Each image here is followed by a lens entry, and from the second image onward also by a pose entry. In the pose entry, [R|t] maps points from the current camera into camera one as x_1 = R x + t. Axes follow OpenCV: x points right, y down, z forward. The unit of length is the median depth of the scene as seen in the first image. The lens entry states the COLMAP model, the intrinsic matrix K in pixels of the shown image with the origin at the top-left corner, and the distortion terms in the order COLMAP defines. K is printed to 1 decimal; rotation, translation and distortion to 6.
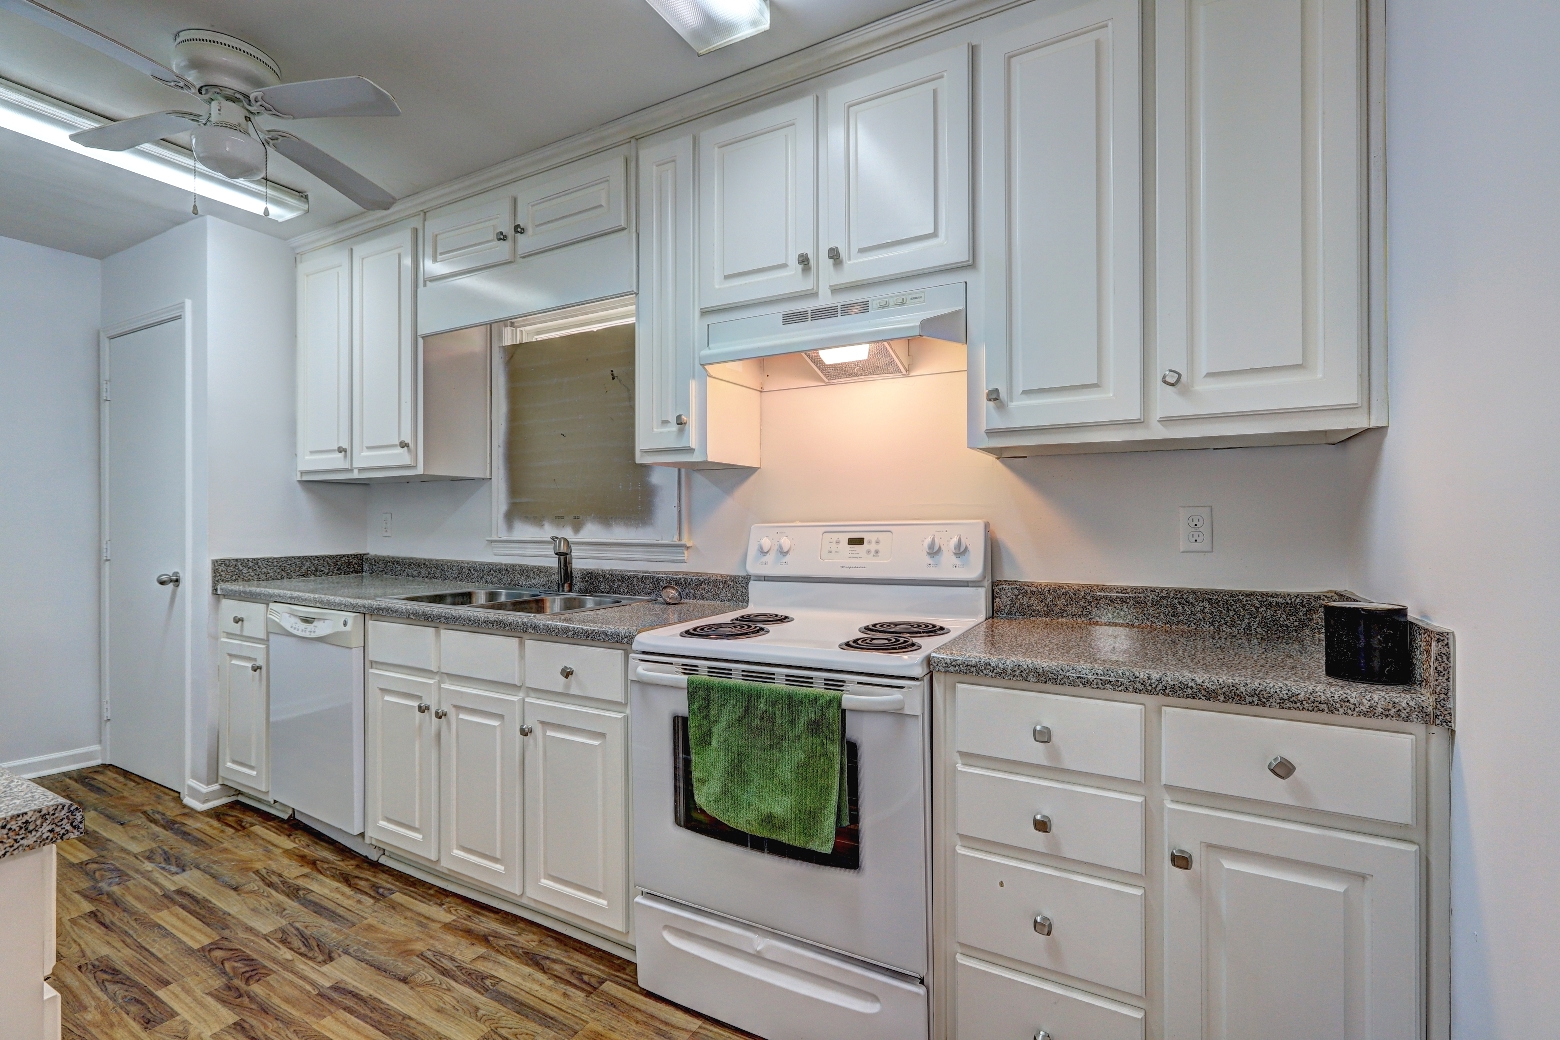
lens RADIAL K [[699.0, 0, 777.8], [0, 699.0, 520.9], [0, 0, 1]] dist [0.000179, 0.000020]
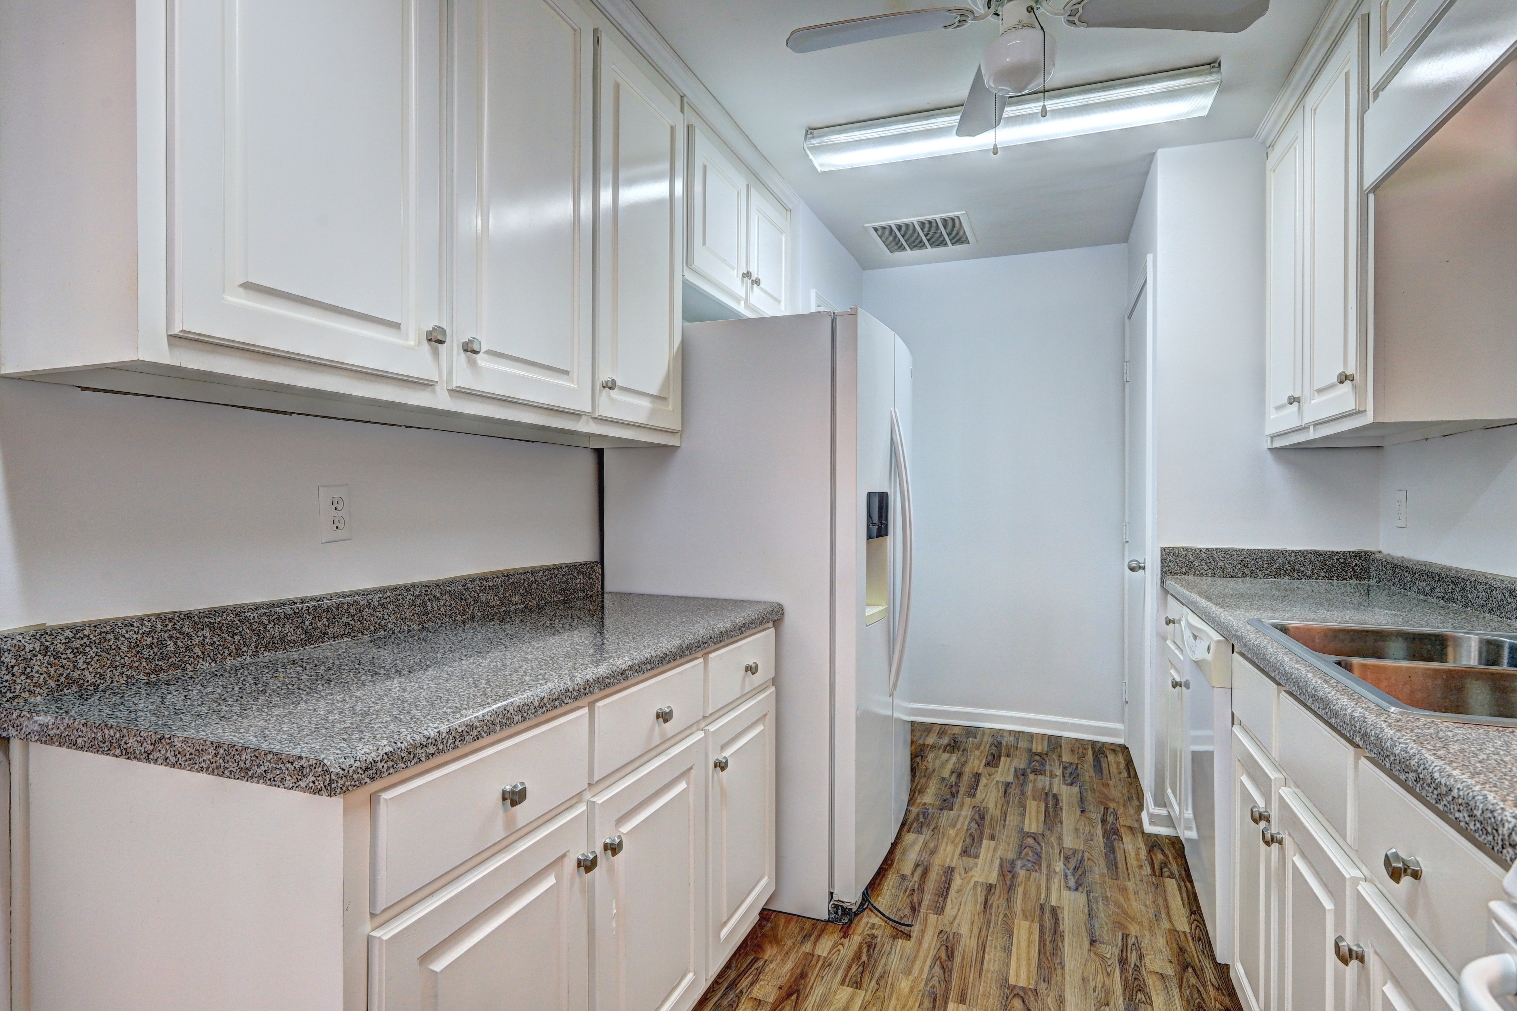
lens RADIAL K [[770.6, 0, 760.1], [0, 770.6, 507.2], [0, 0, 1]] dist [0.003749, 0.000568]
pose [[0.142657, 0.004245, -0.989763, 0.066597], [0.001946, 0.999988, 0.004570, 0.000790], [0.989770, -0.002578, 0.142647, 0.393929]]
